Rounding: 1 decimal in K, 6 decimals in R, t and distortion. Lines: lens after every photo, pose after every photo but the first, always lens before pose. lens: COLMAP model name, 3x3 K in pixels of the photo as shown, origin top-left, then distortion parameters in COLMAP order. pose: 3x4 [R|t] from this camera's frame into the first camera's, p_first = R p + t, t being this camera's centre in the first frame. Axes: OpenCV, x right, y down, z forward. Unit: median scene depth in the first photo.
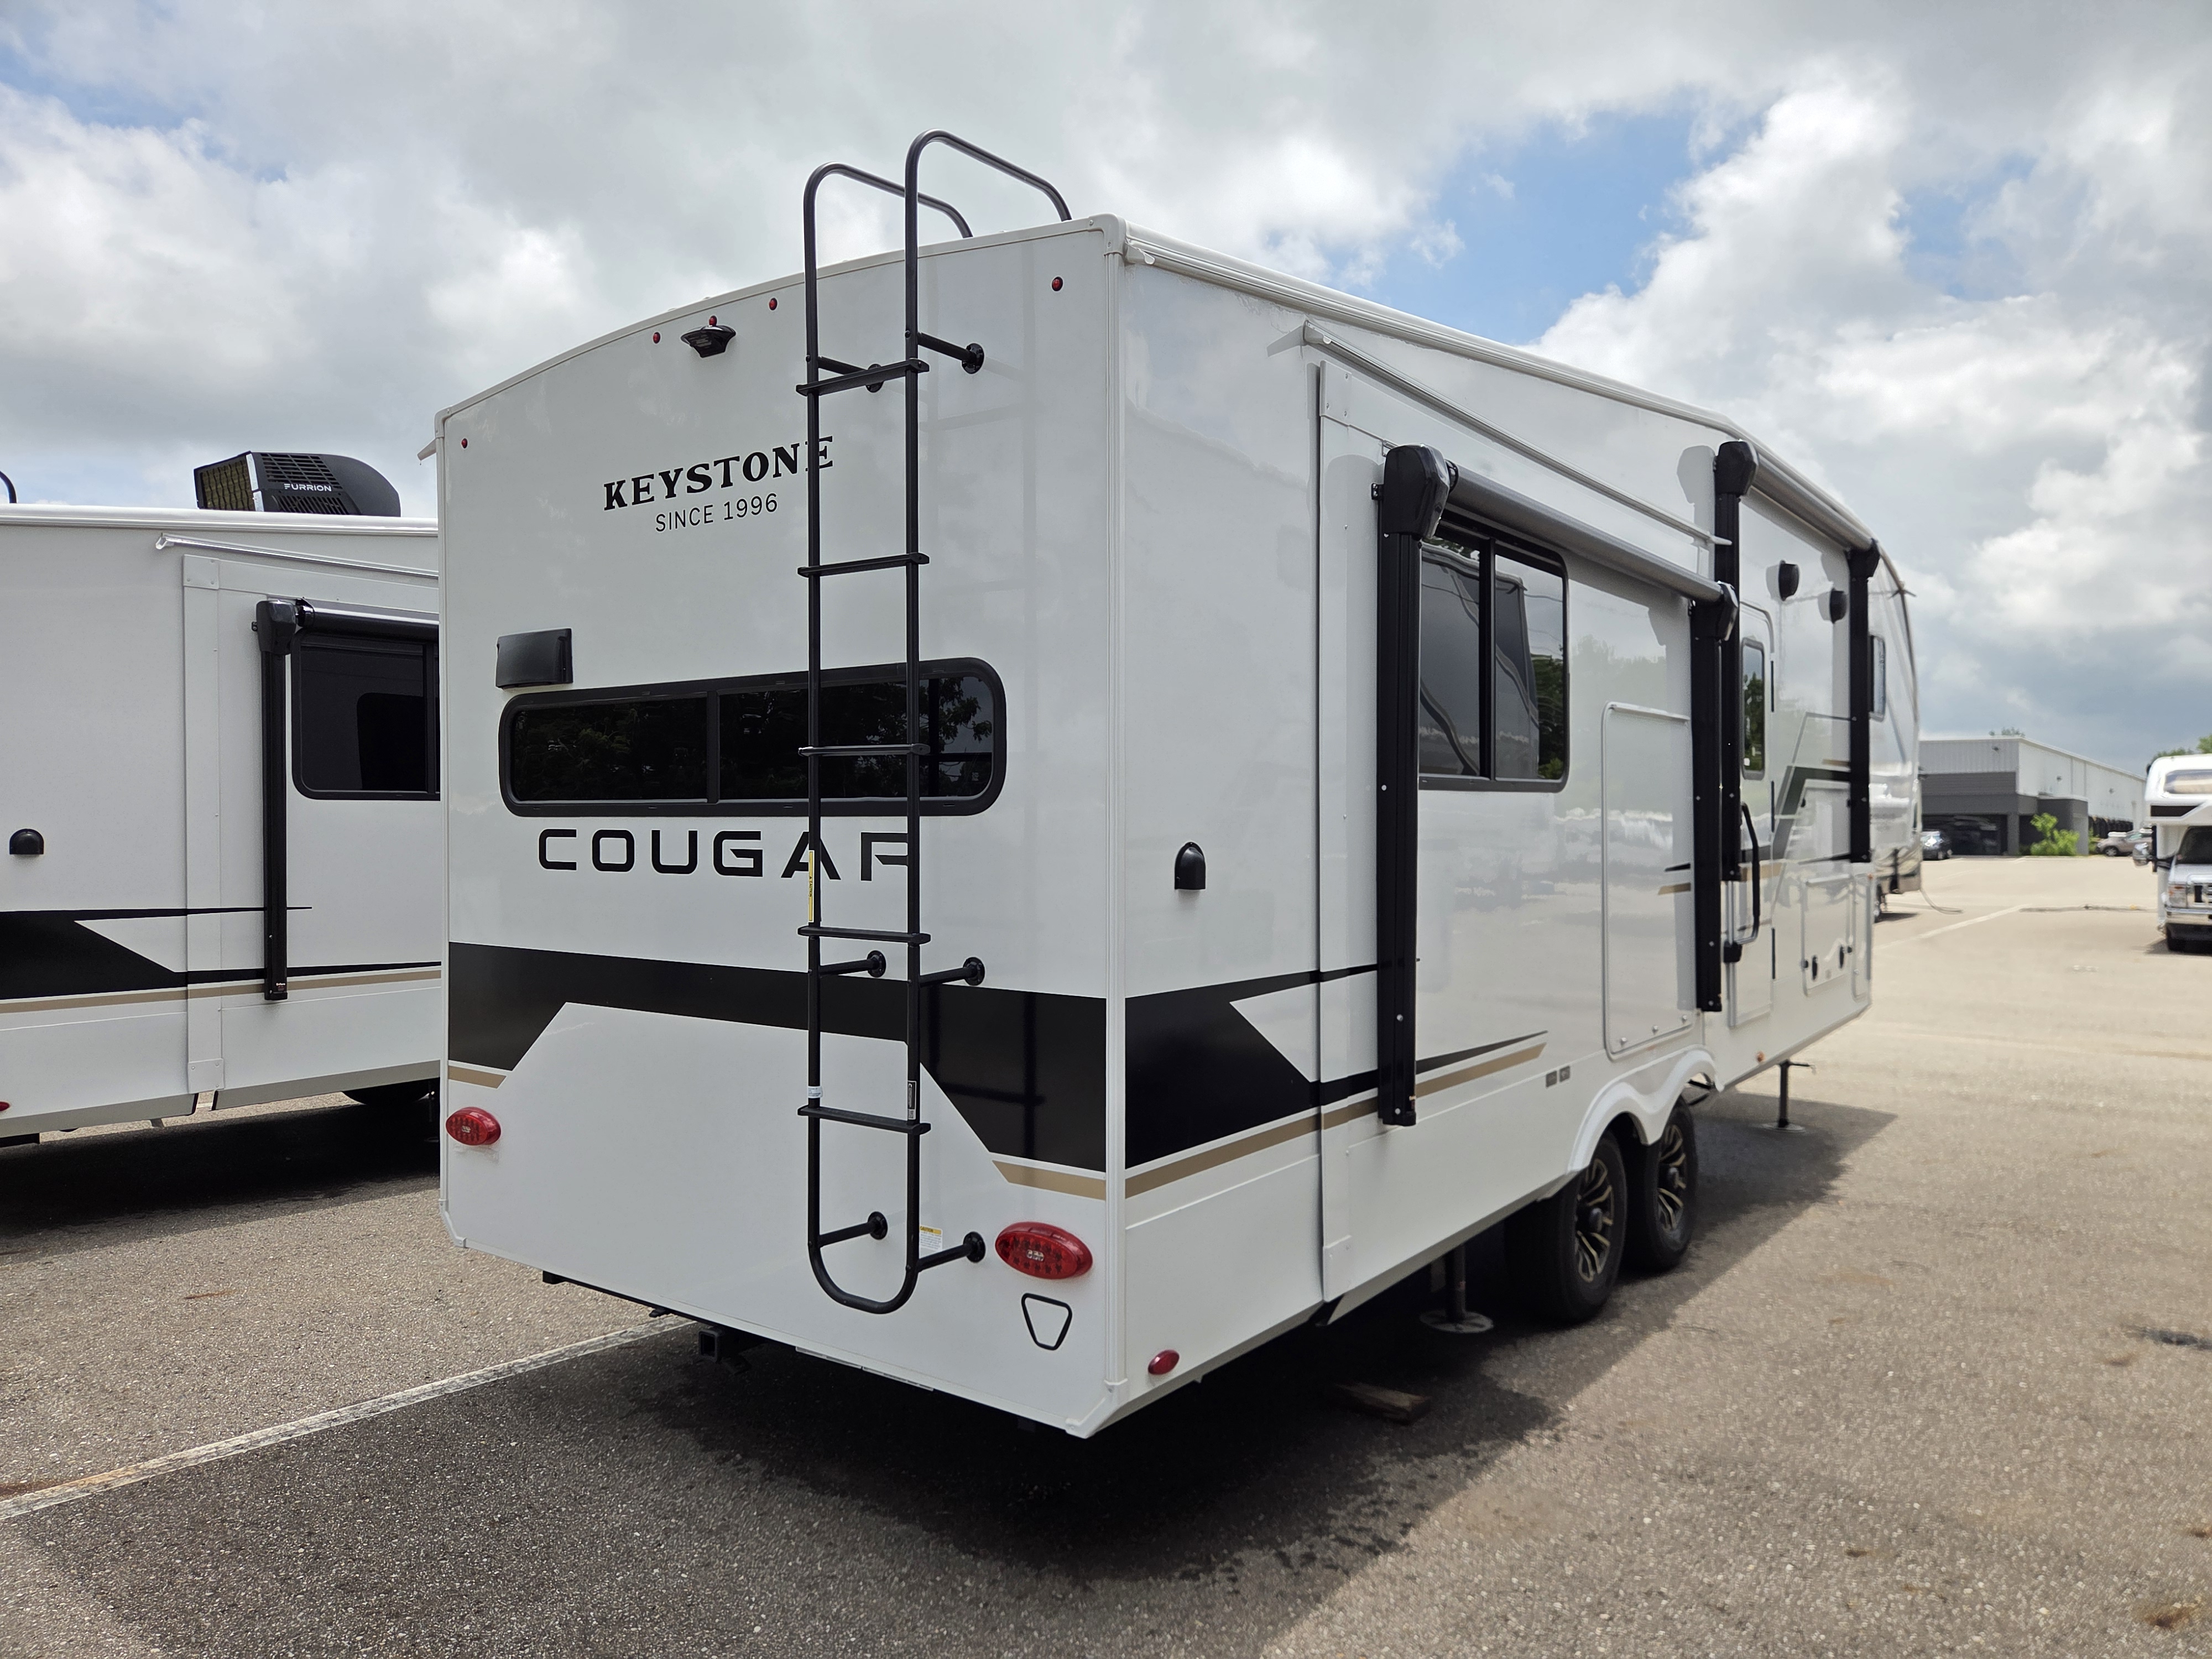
lens RADIAL K [[1444.9, 0, 1112.3], [0, 1444.9, 834.7], [0, 0, 1]] dist [0.073237, -0.066601]
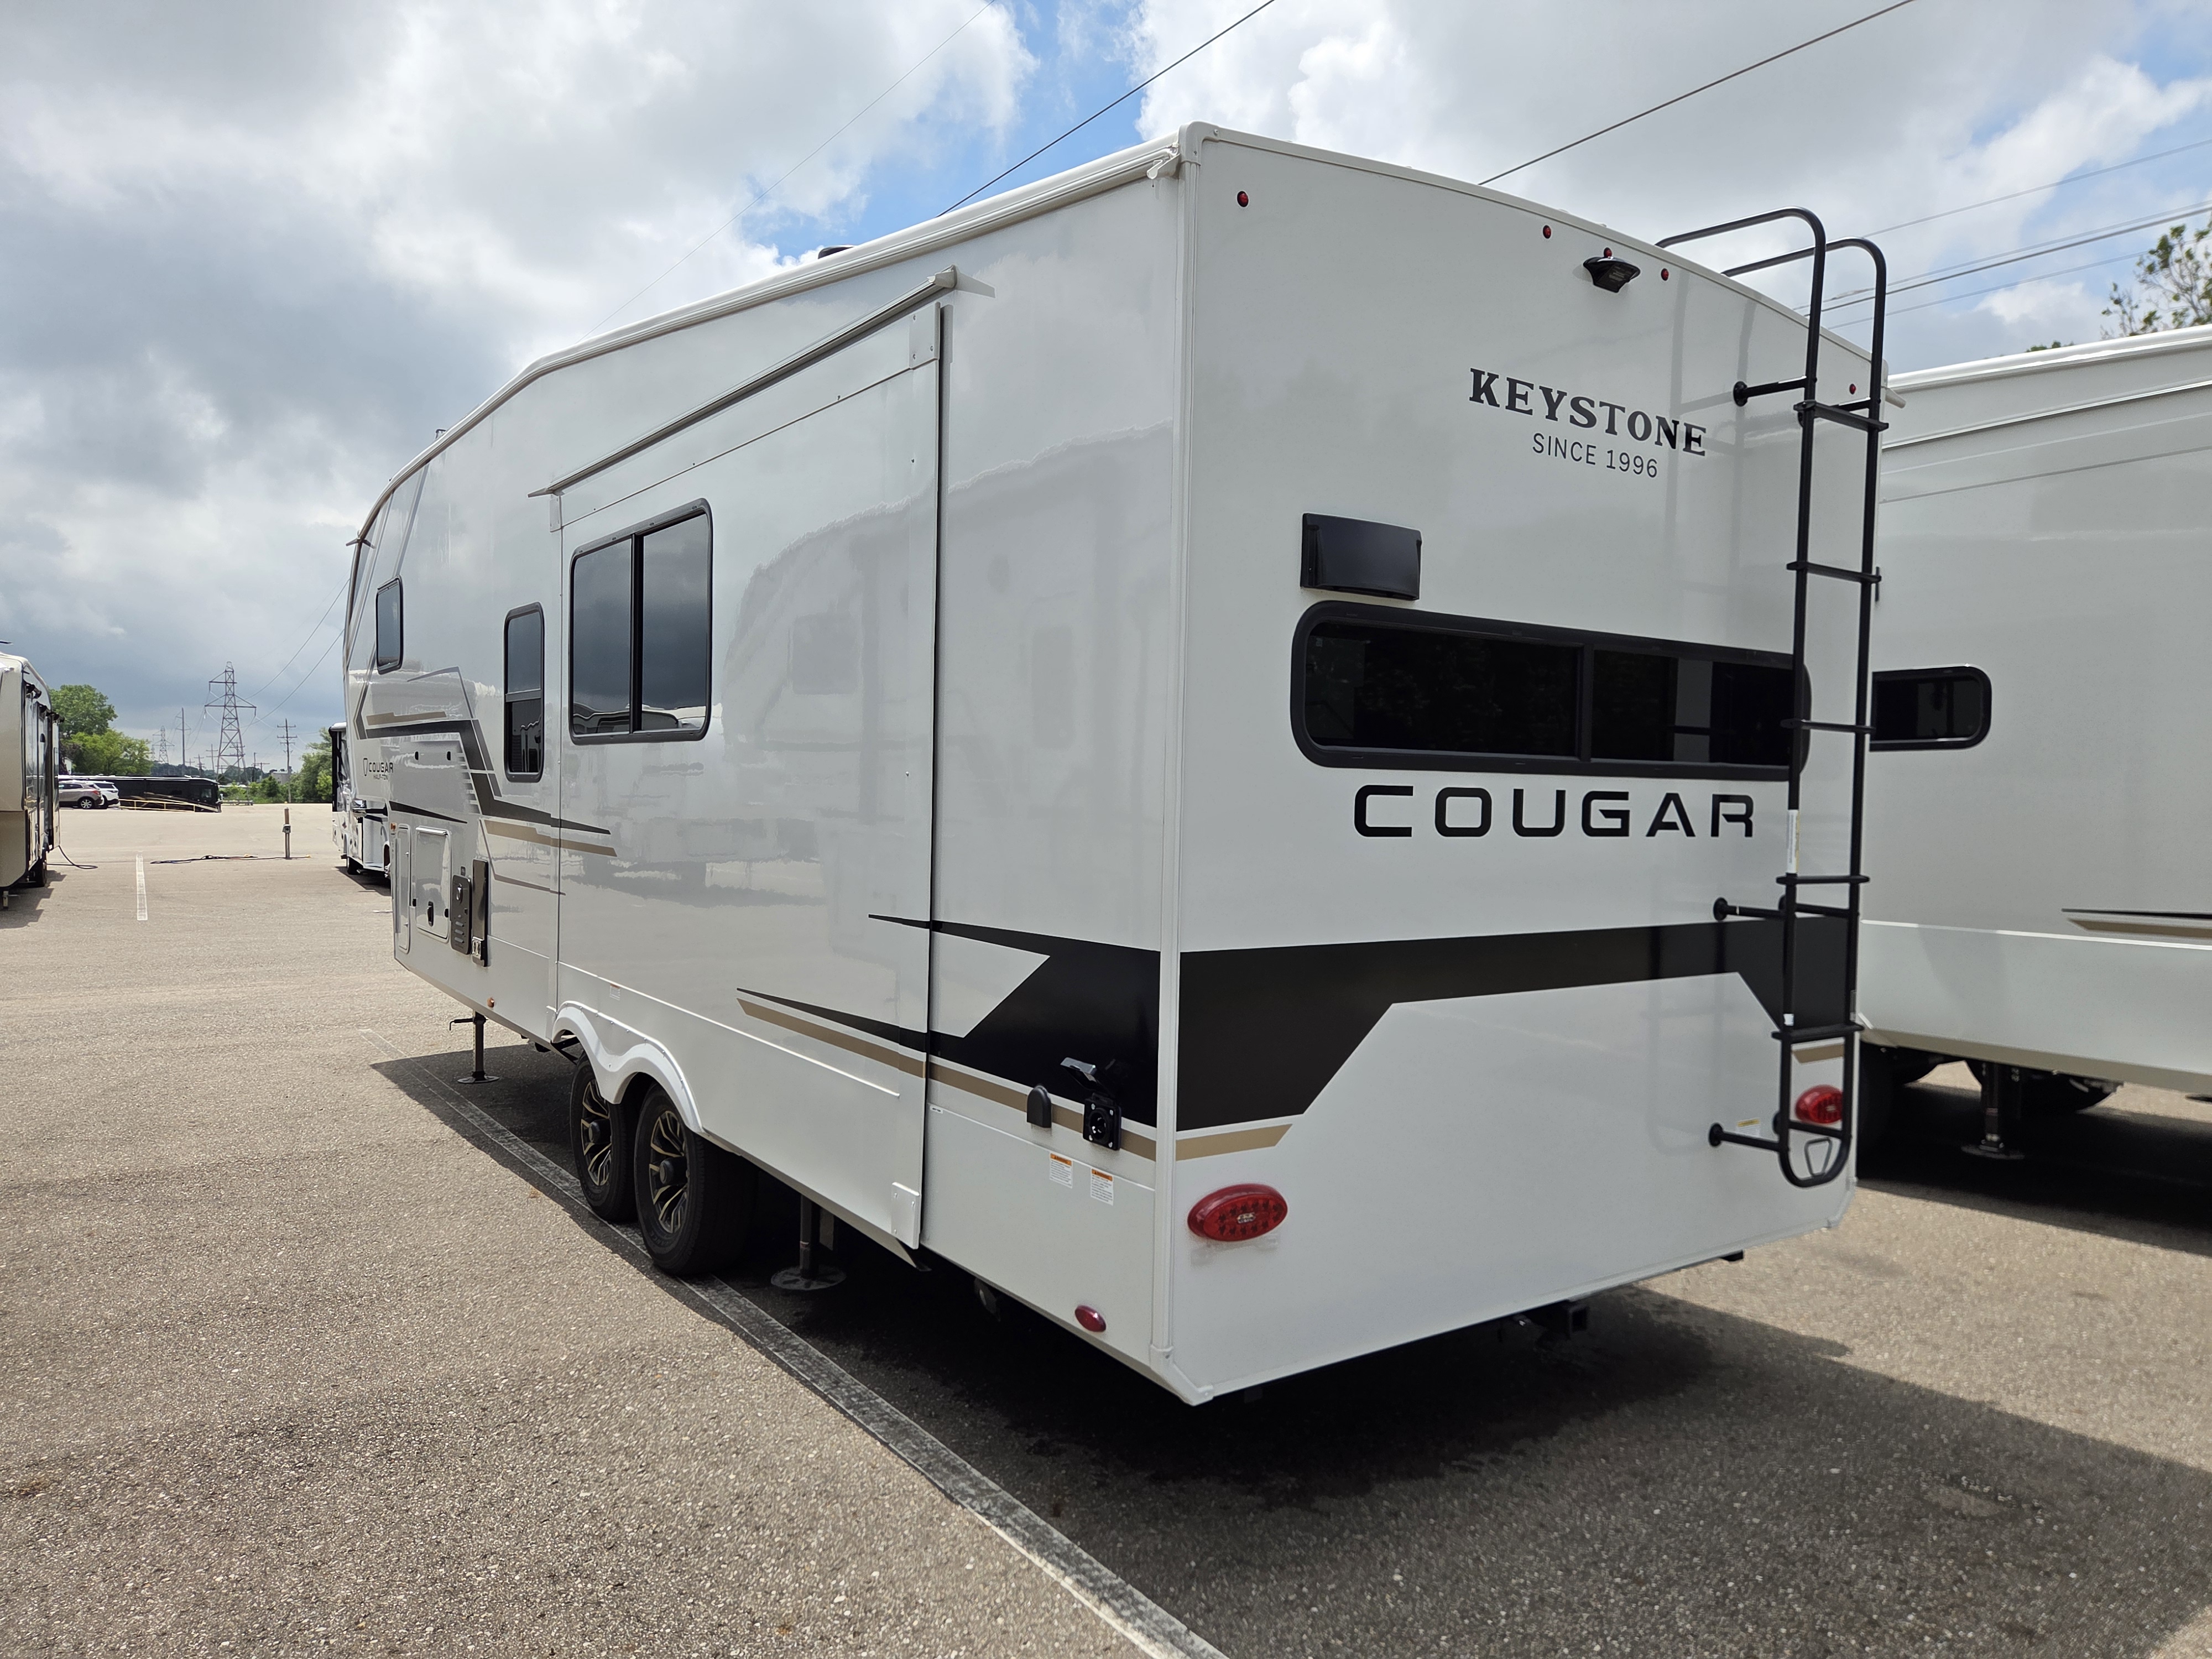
lens RADIAL K [[1509.4, 0, 1099.5], [0, 1509.4, 829.8], [0, 0, 1]] dist [0.083805, -0.072768]
pose [[0.316811, -0.026046, 0.948131, -1.292102], [-0.016189, 0.999329, 0.032861, -0.004526], [-0.948350, -0.025760, 0.316177, 0.960050]]
